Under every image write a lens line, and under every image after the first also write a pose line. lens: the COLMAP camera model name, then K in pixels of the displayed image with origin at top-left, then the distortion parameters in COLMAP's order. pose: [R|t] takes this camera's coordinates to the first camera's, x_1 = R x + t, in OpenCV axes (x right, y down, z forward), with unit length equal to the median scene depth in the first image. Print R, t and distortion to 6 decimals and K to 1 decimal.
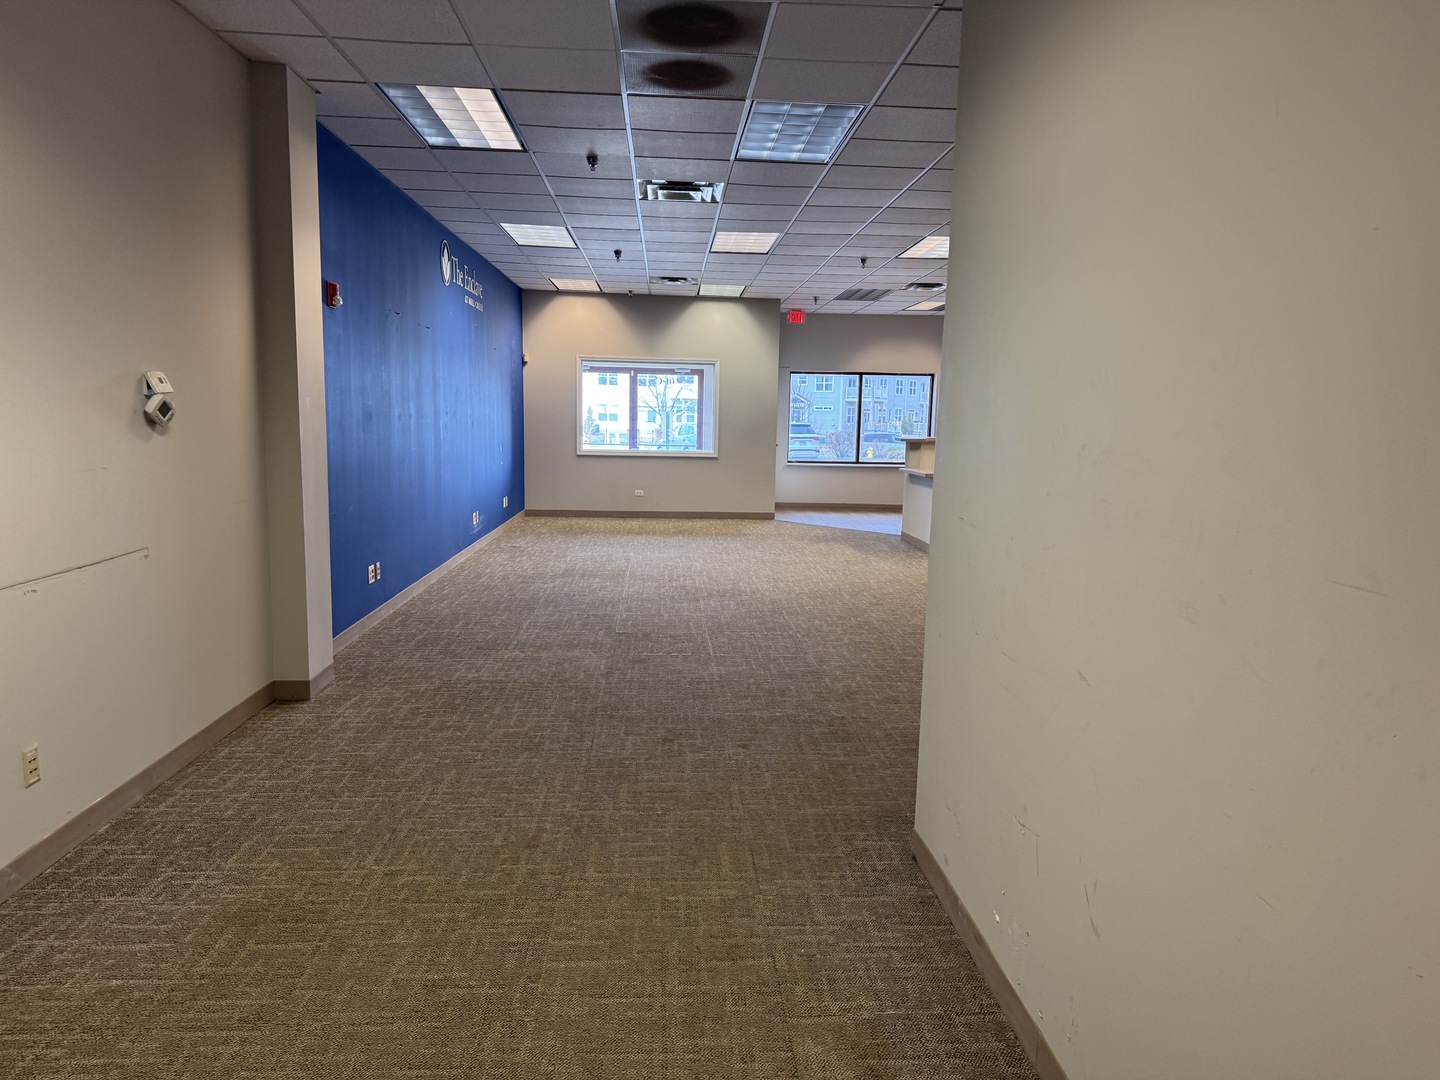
lens RADIAL K [[1013.8, 0, 720.0], [0, 1013.8, 540.0], [0, 0, 1]] dist [0.247667, -0.000171]
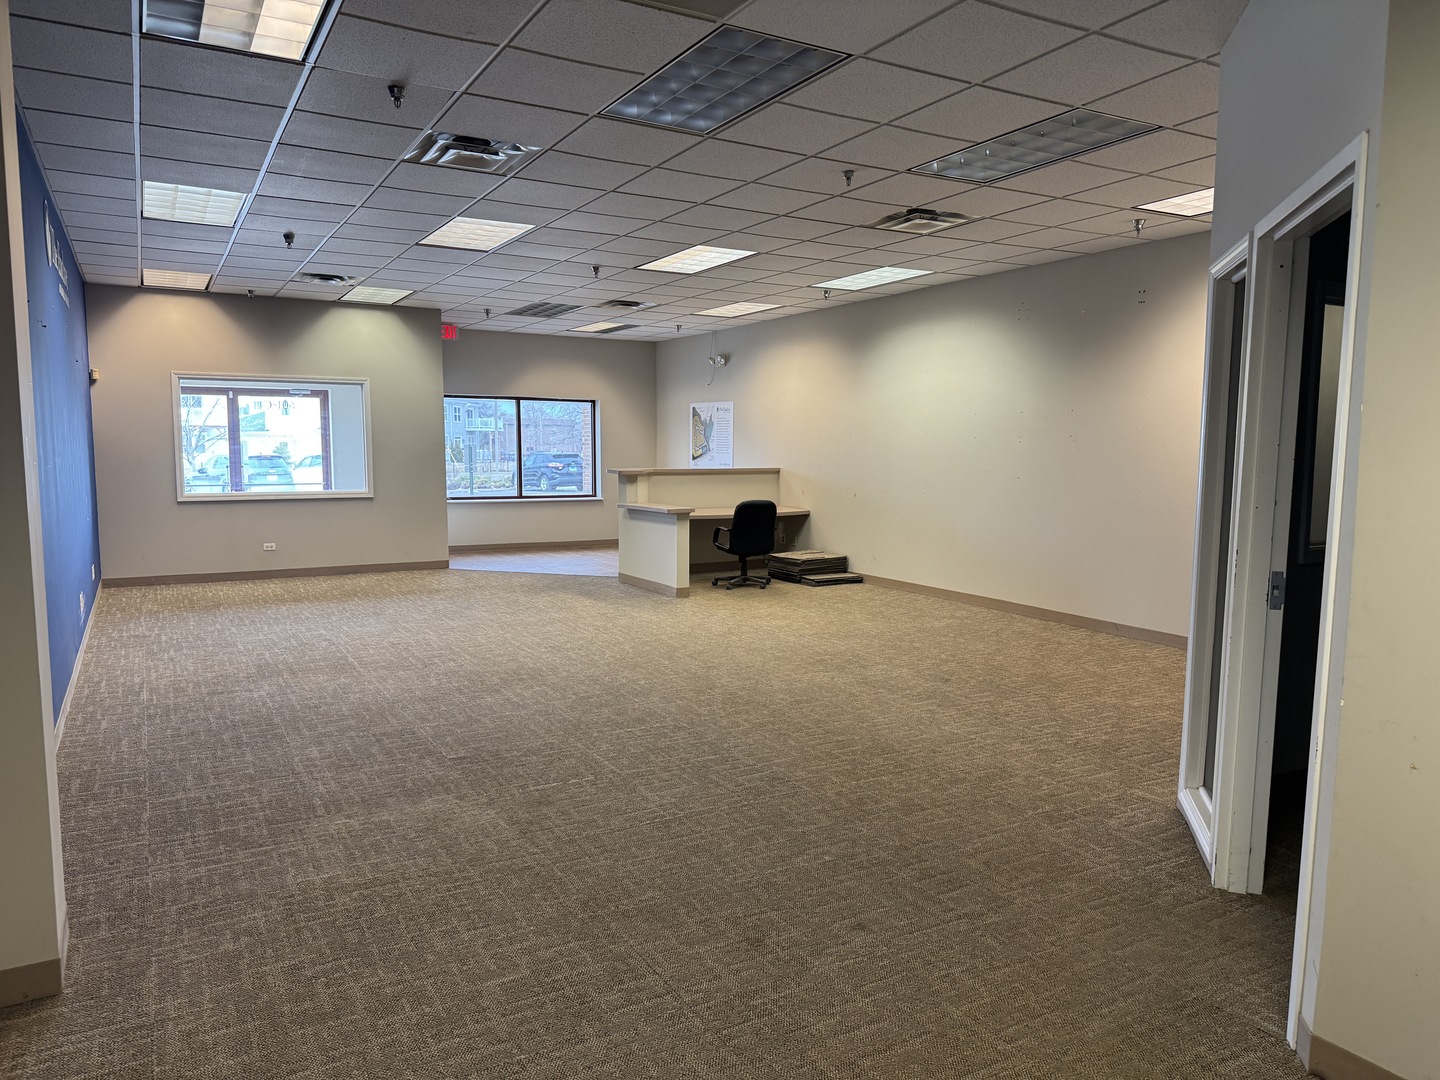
lens RADIAL K [[1010.8, 0, 721.0], [0, 1010.8, 560.8], [0, 0, 1]] dist [0.105466, -0.138698]
pose [[0.895201, -0.068923, 0.440300, -0.123661], [0.070832, 0.997415, 0.012119, -0.021568], [-0.439997, 0.020338, 0.897769, 0.146738]]
